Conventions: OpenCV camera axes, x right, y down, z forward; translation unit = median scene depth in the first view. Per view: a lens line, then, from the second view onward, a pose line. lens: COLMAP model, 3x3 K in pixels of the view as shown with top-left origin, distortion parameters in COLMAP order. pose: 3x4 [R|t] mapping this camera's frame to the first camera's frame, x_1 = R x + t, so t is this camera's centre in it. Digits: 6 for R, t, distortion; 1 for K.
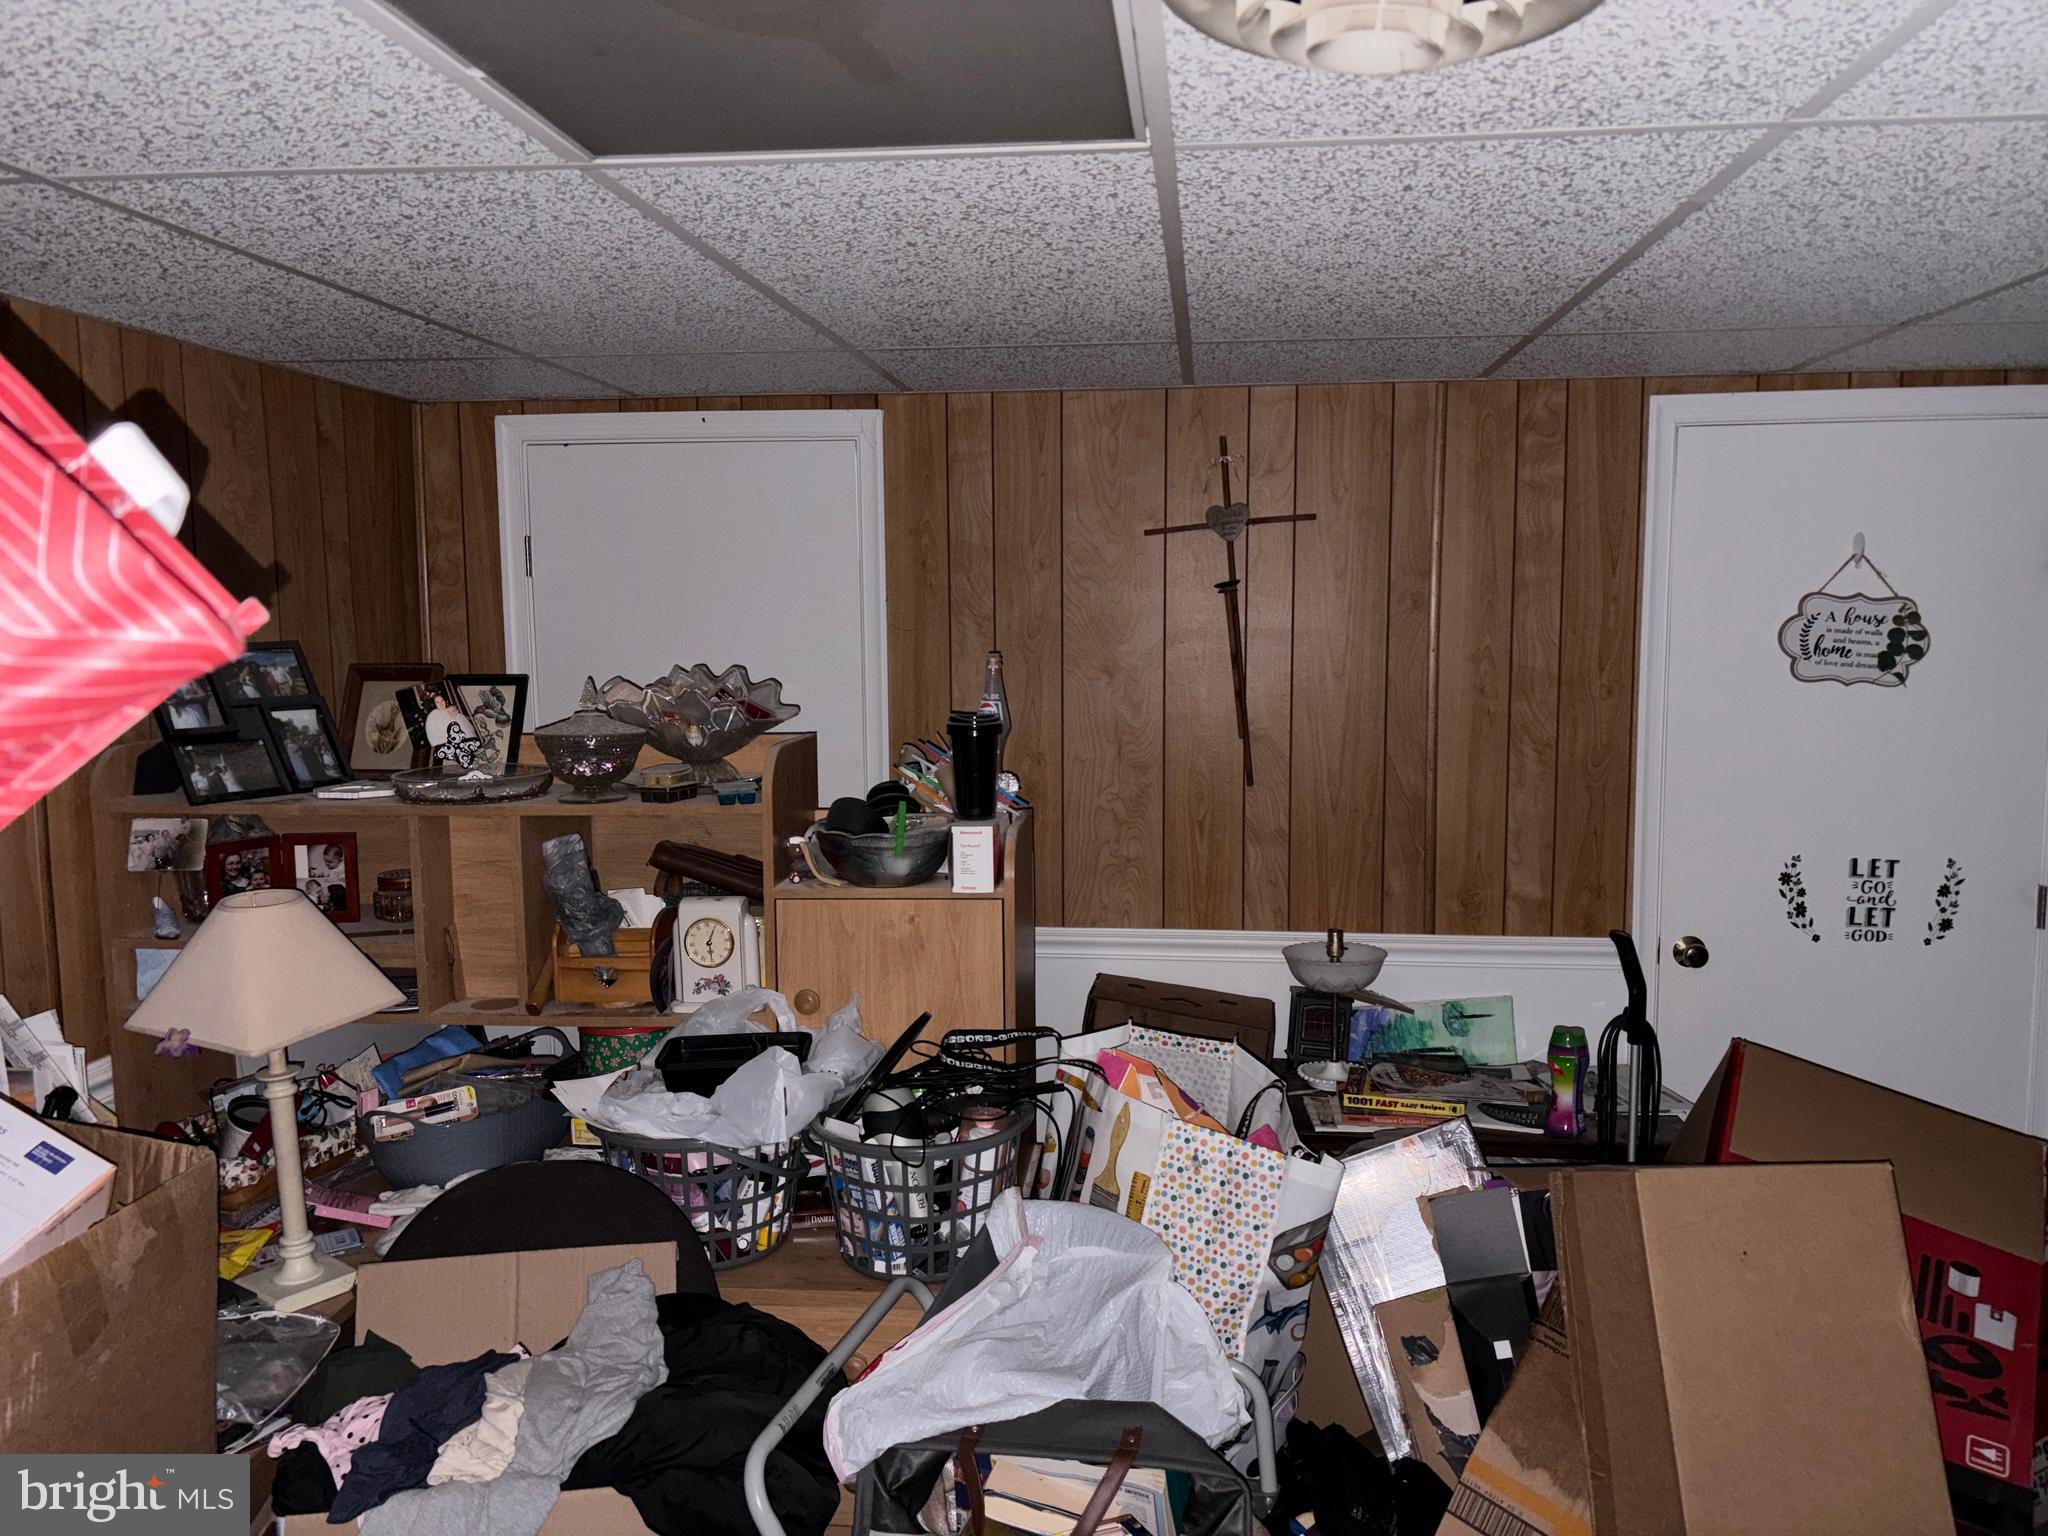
lens RADIAL K [[1536.0, 0, 1031.1], [0, 1536.0, 774.2], [0, 0, 1]] dist [0.034701, -0.038375]
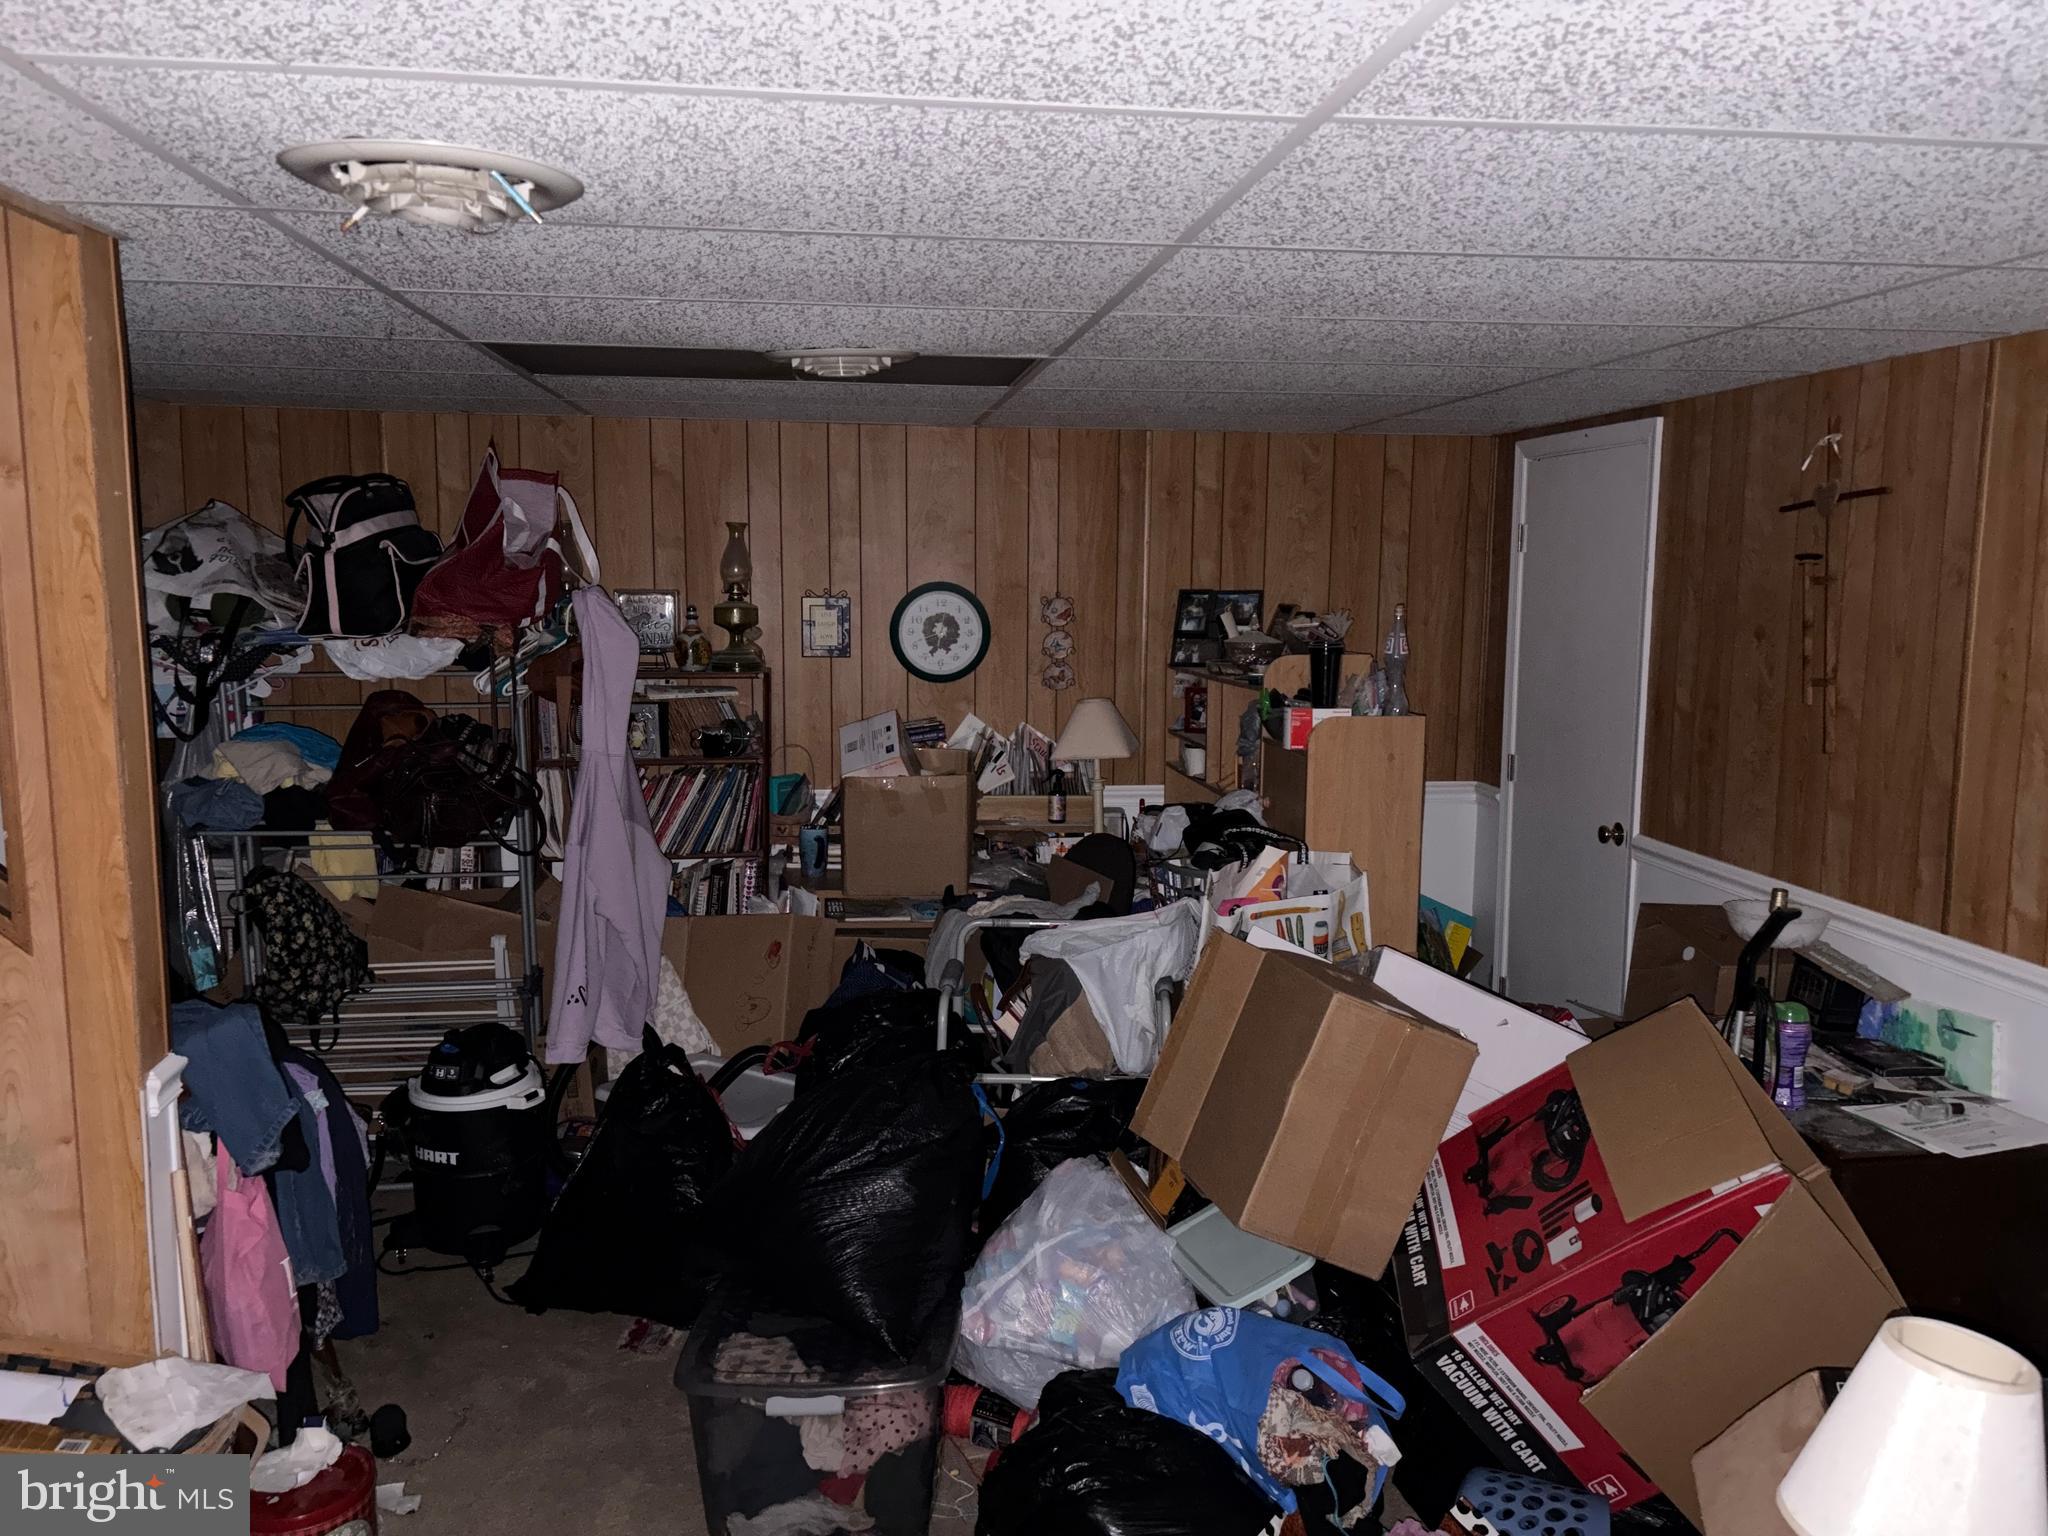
lens RADIAL K [[1536.0, 0, 1021.3], [0, 1536.0, 772.6], [0, 0, 1]] dist [0.034701, -0.038375]
pose [[0.240585, 0.136080, -0.961042, 1.187229], [-0.115227, 0.987126, 0.110928, -0.037836], [0.963764, 0.084050, 0.253168, 0.253956]]
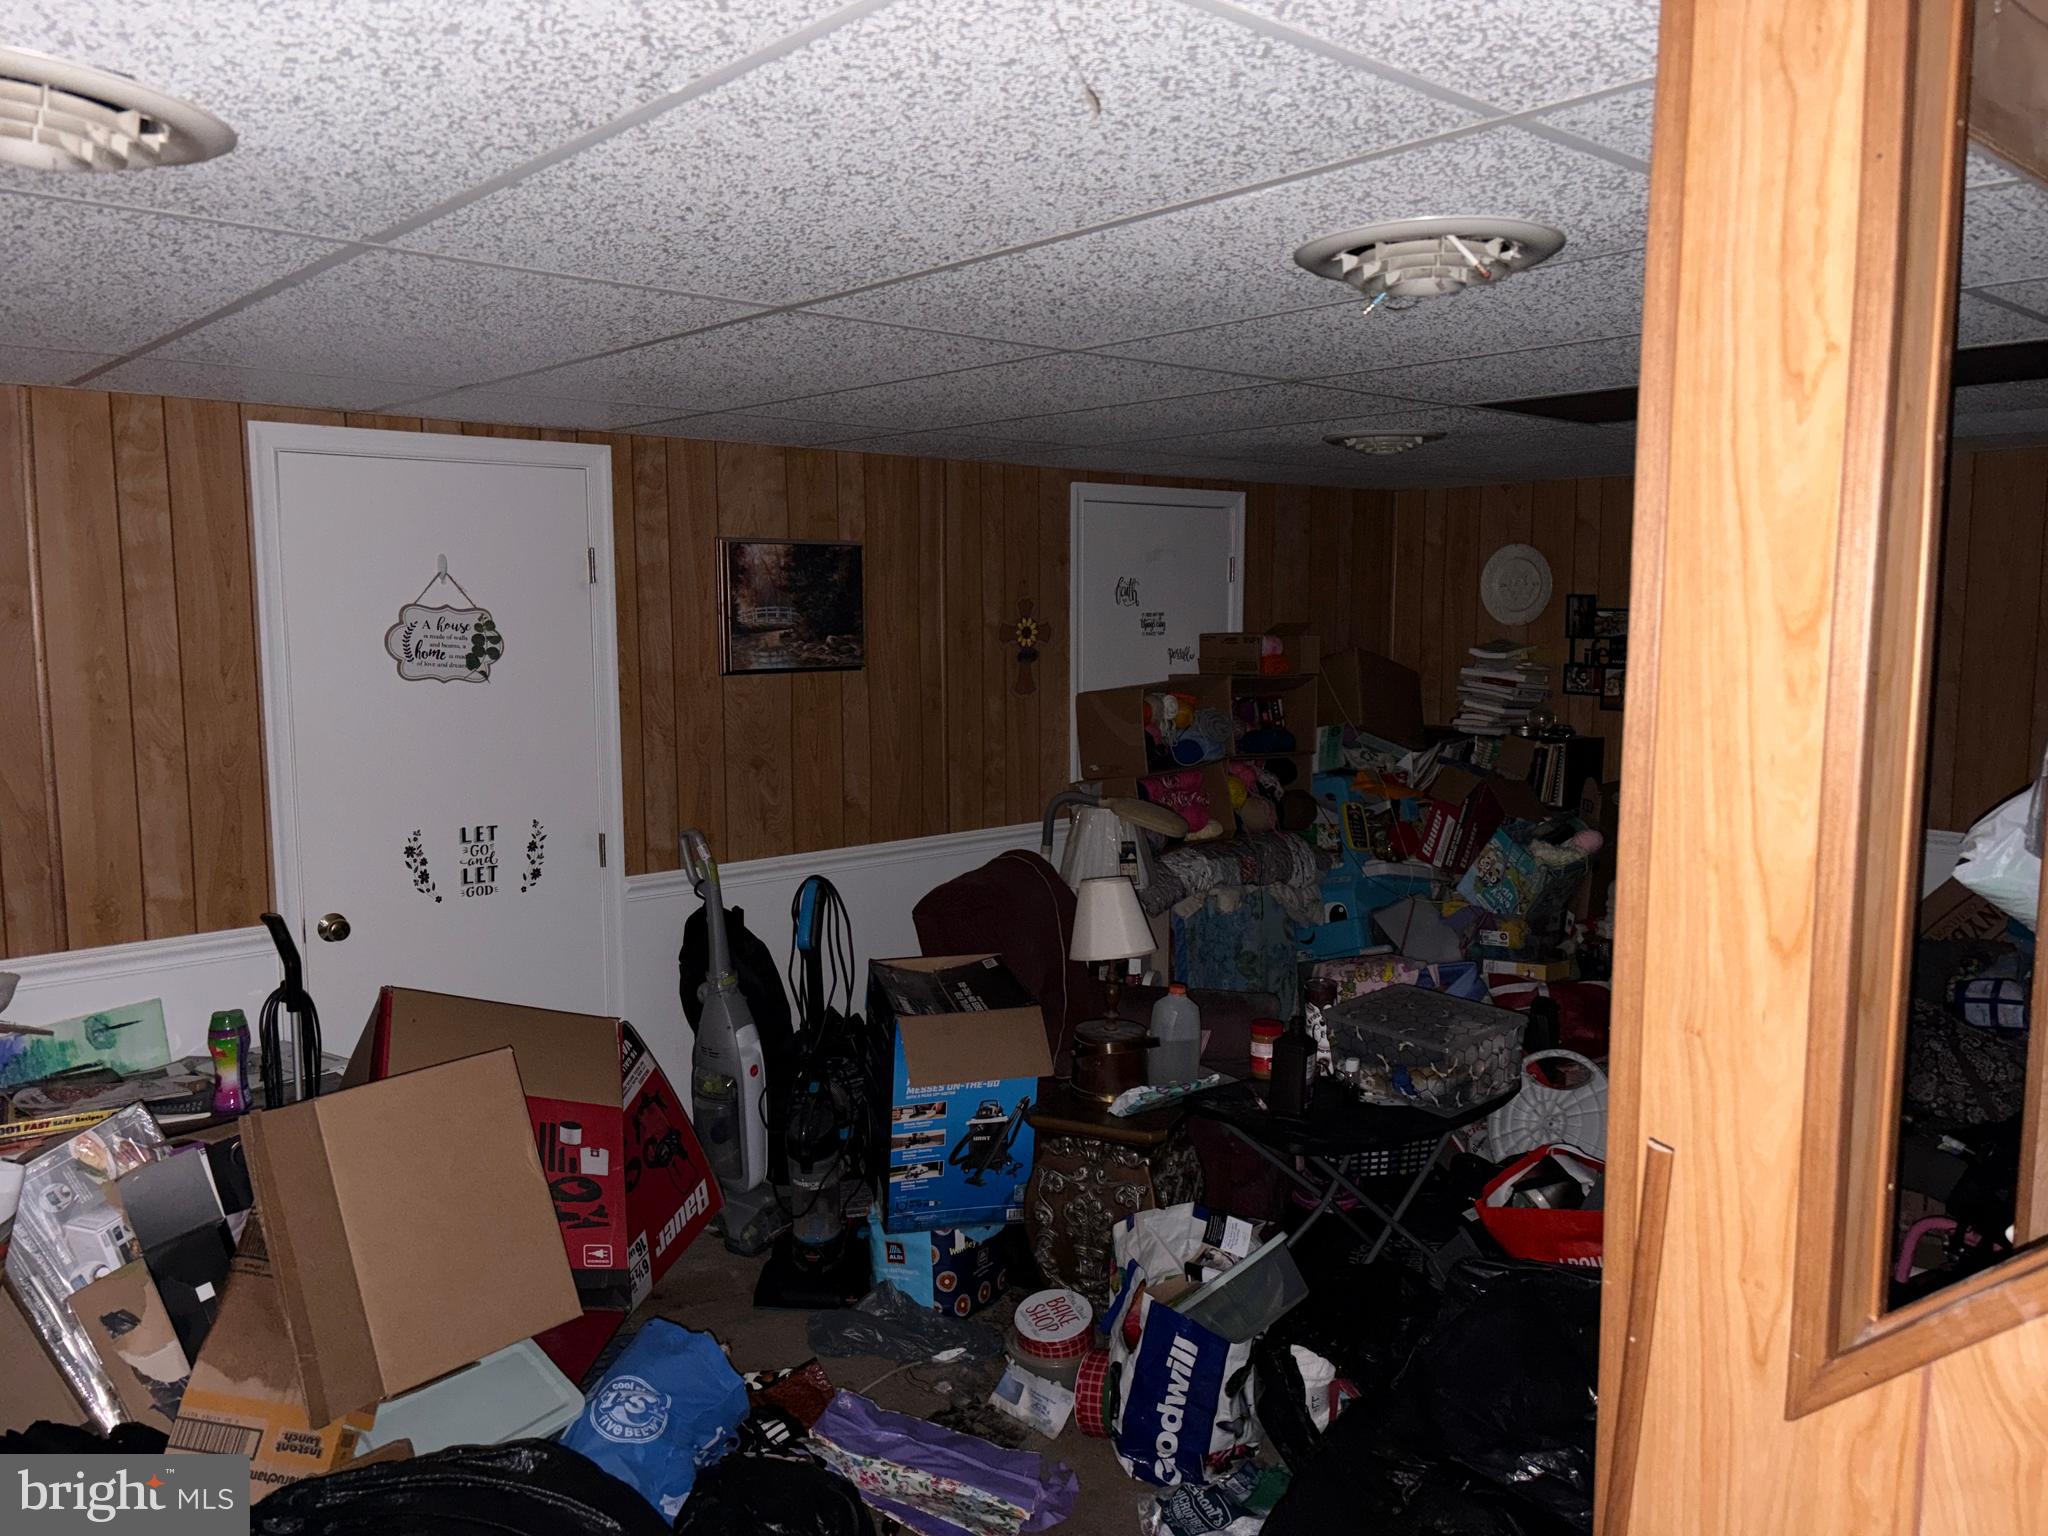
lens RADIAL K [[1536.0, 0, 1030.6], [0, 1536.0, 769.1], [0, 0, 1]] dist [0.034701, -0.038375]
pose [[0.658606, -0.073984, 0.748842, -0.073086], [0.079515, 0.996426, 0.028512, 0.011466], [-0.748275, 0.040766, 0.662135, -0.128319]]
